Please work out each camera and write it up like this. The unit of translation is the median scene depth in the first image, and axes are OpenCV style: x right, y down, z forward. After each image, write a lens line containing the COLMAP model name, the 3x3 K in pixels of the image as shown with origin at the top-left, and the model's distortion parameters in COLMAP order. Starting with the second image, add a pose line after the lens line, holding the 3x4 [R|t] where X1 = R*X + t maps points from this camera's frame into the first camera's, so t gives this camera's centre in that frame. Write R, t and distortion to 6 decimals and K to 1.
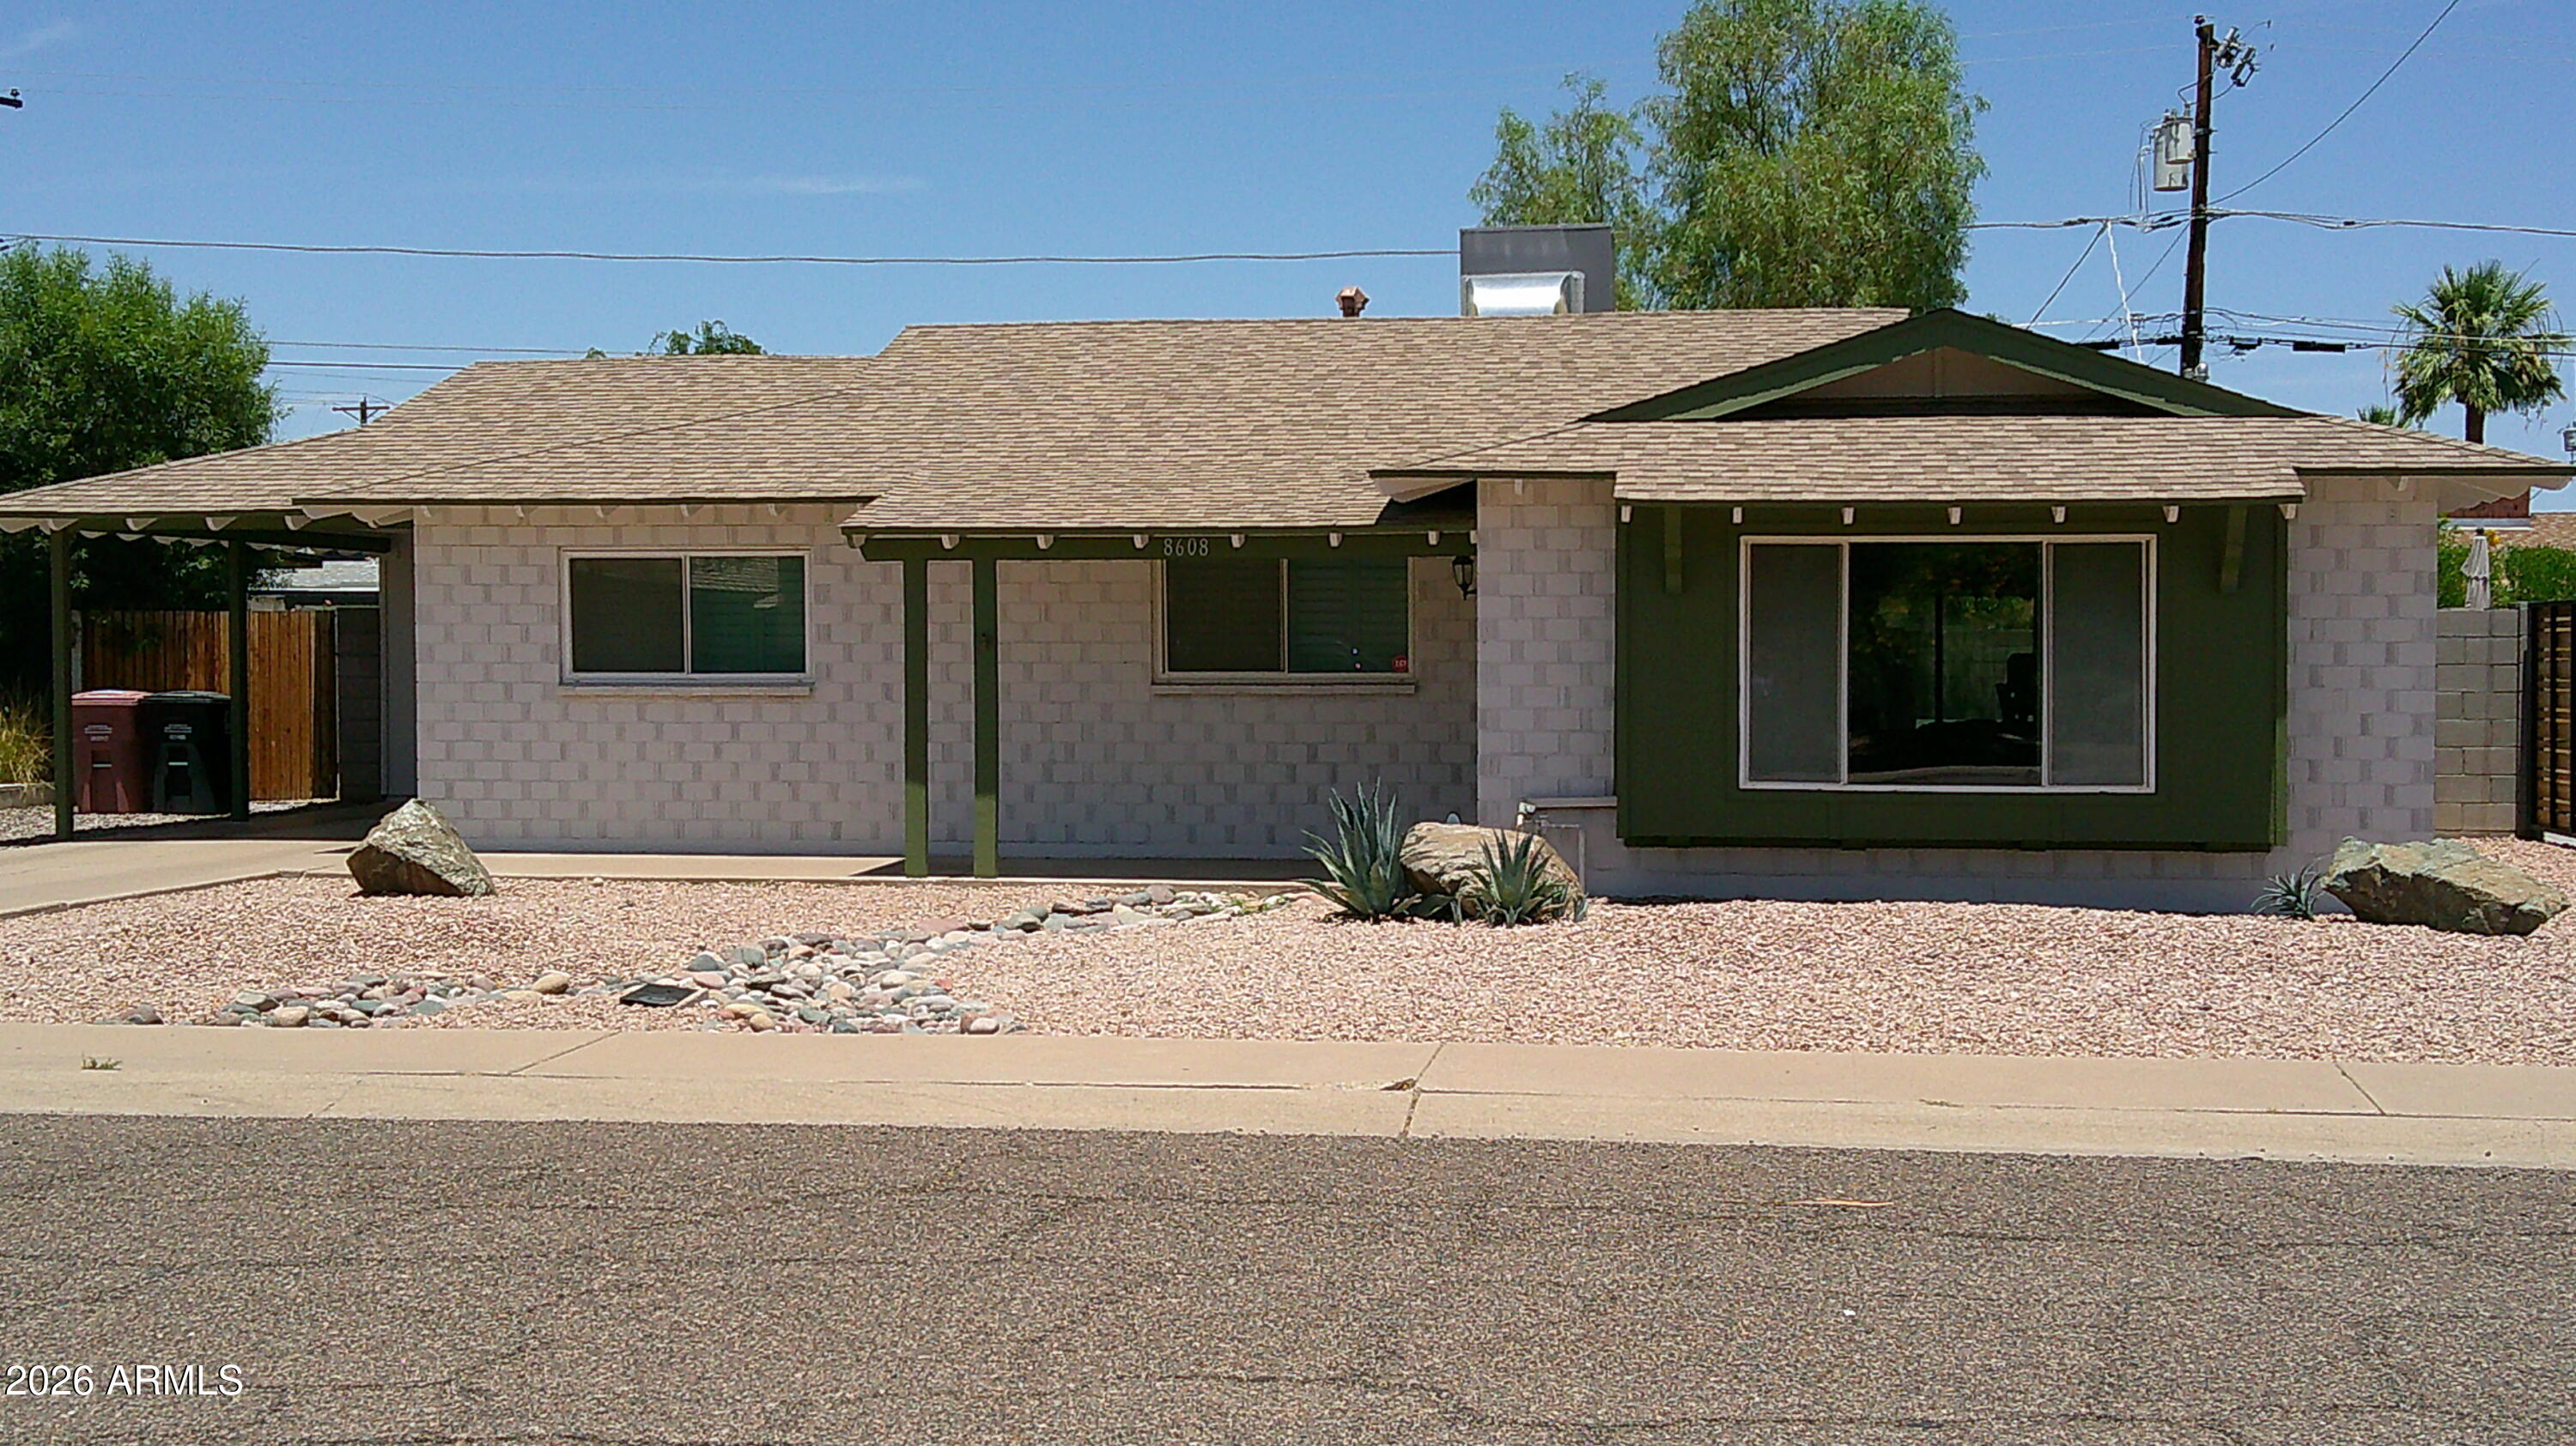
lens RADIAL K [[2958.2, 0, 1288.0], [0, 2958.2, 723.0], [0, 0, 1]] dist [0.141053, -0.412332]
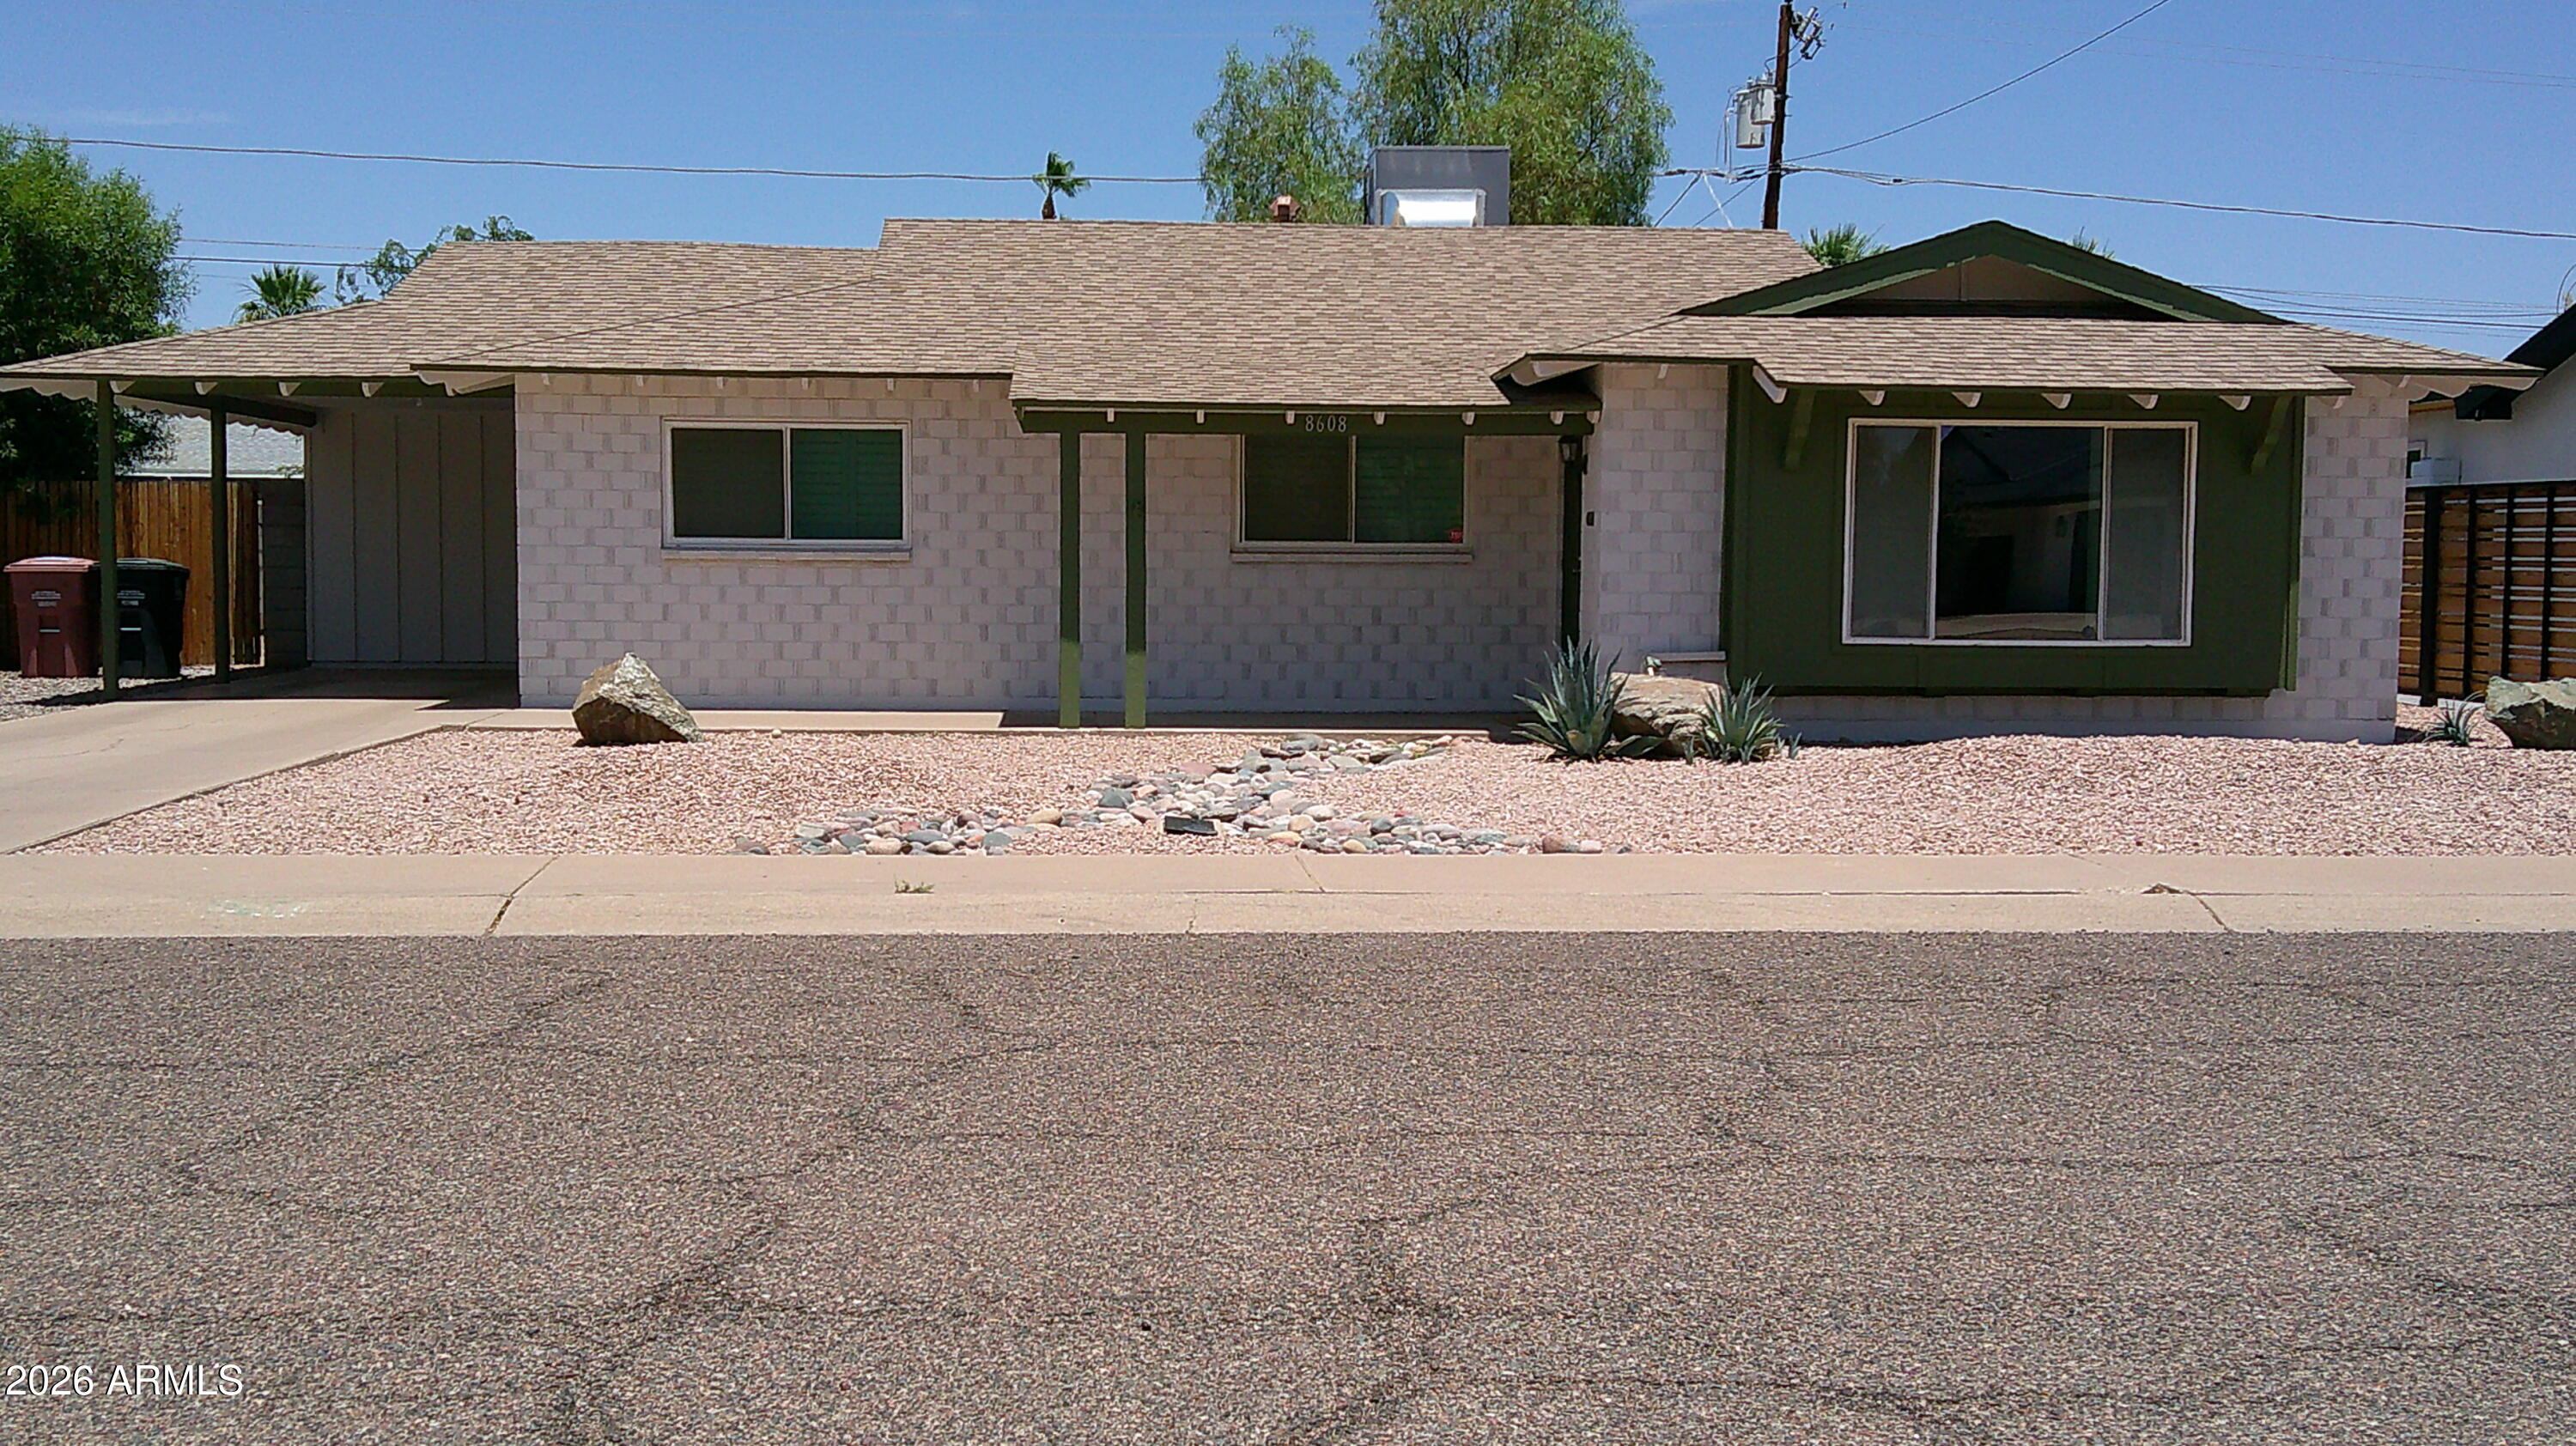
lens RADIAL K [[2610.2, 0, 1288.0], [0, 2610.2, 723.0], [0, 0, 1]] dist [0.149131, -0.387134]
pose [[0.982282, -0.005466, 0.187328, -0.214108], [-0.002382, 0.999130, 0.041642, 0.009895], [-0.187392, -0.041350, 0.981414, 0.050023]]
